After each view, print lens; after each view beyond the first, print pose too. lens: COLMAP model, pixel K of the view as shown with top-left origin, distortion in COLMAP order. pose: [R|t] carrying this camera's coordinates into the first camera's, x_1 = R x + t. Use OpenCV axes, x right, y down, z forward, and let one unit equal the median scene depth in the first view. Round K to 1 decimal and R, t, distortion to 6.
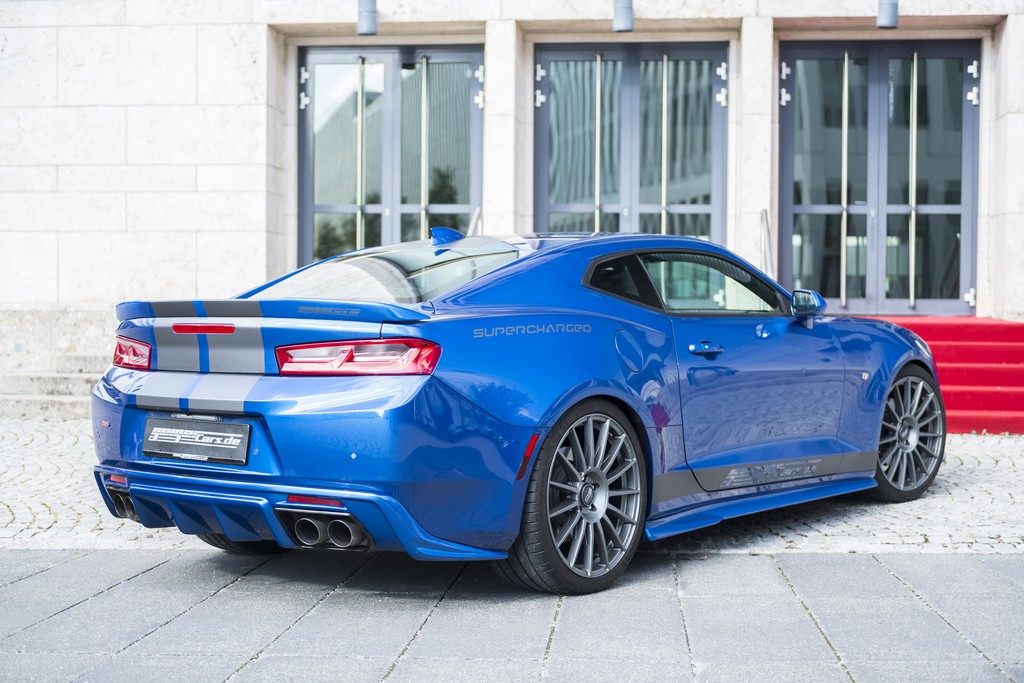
lens RADIAL K [[1512.5, 0, 513.0], [0, 1512.5, 350.1], [0, 0, 1]] dist [-0.039963, 0.000000]
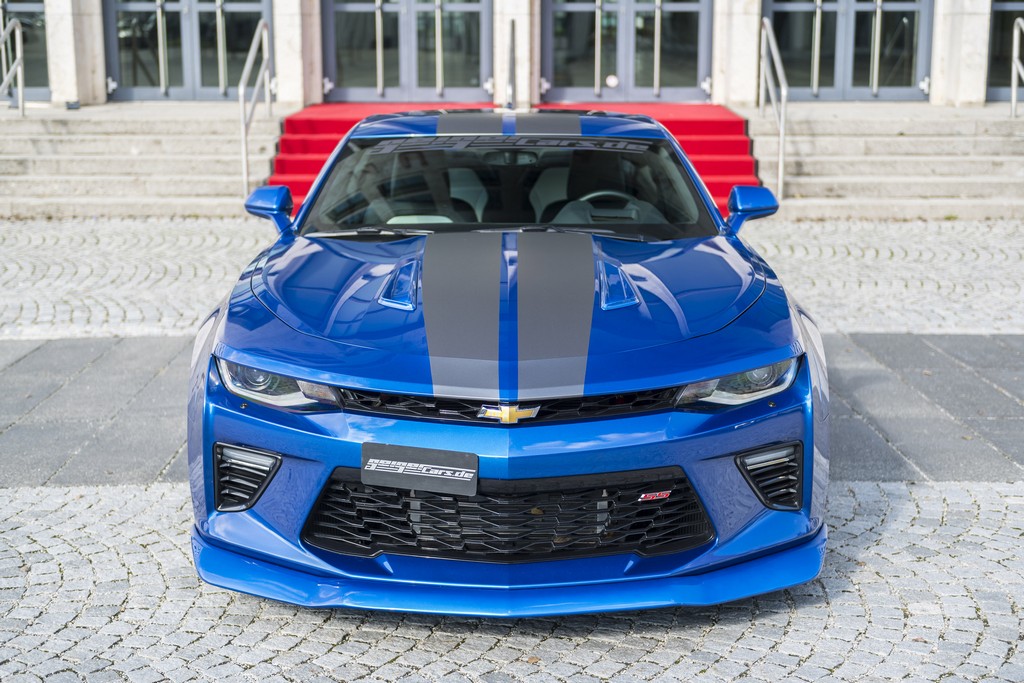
lens RADIAL K [[1530.1, 0, 512.8], [0, 1530.1, 341.0], [0, 0, 1]] dist [0.008733, 0.000000]
pose [[0.995030, -0.029645, 0.095064, 0.040884], [0.011644, 0.982749, 0.184579, -0.060393], [-0.098896, -0.182555, 0.978209, -0.153951]]
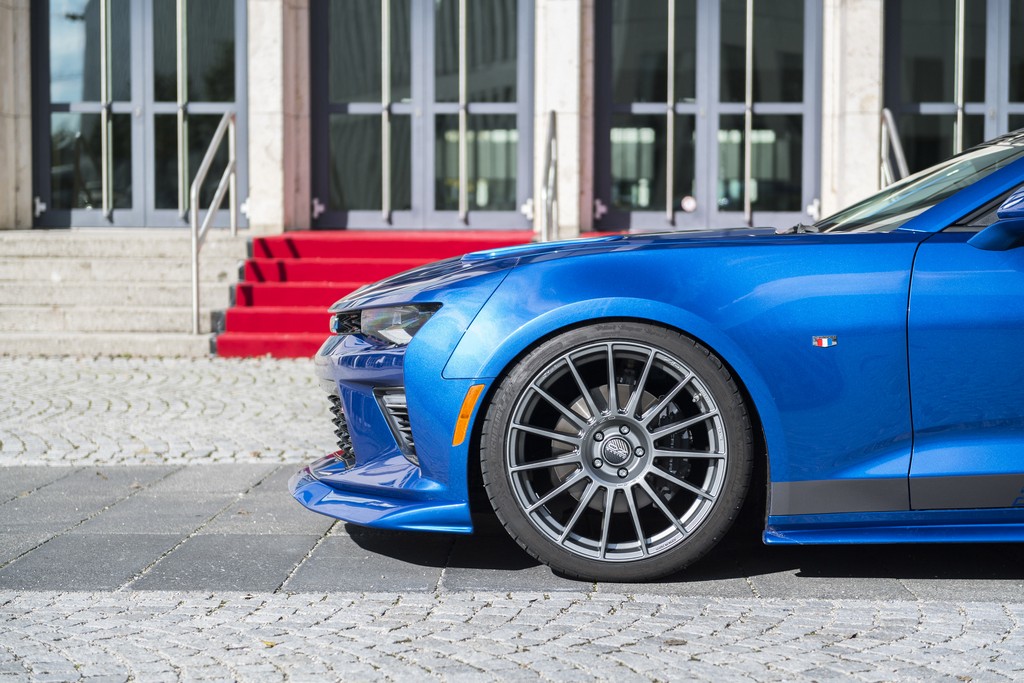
lens RADIAL K [[1969.8, 0, 516.0], [0, 1969.8, 338.9], [0, 0, 1]] dist [-0.003454, 0.000000]
pose [[0.998304, -0.008750, 0.057563, 0.065721], [0.006179, 0.998982, 0.044697, -0.012786], [-0.057895, -0.044265, 0.997341, -0.122918]]
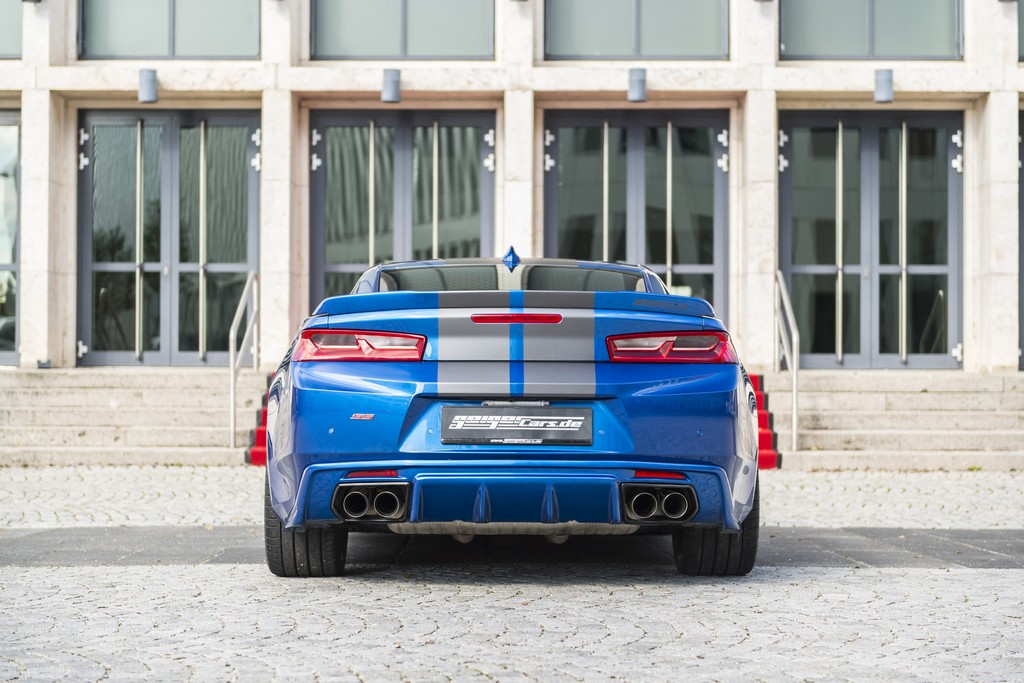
lens RADIAL K [[1969.8, 0, 513.7], [0, 1969.8, 336.1], [0, 0, 1]] dist [-0.003454, 0.000000]
pose [[0.995182, -0.003355, 0.097990, 0.020845], [0.006824, 0.999361, -0.035087, 0.001316], [-0.097809, 0.035587, 0.994569, -0.361617]]
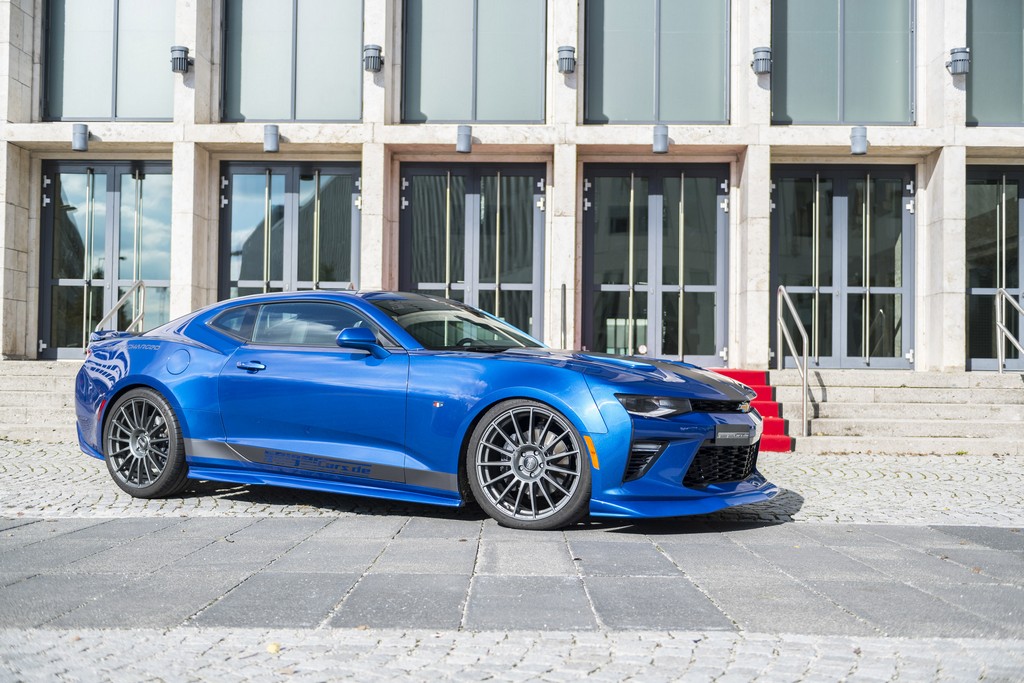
lens RADIAL K [[1145.4, 0, 514.3], [0, 1145.4, 342.7], [0, 0, 1]] dist [-0.003522, 0.000000]
pose [[0.996715, 0.005746, 0.080783, 0.034352], [-0.002173, 0.999018, -0.044257, 0.000313], [-0.080958, 0.043936, 0.995749, -0.003431]]
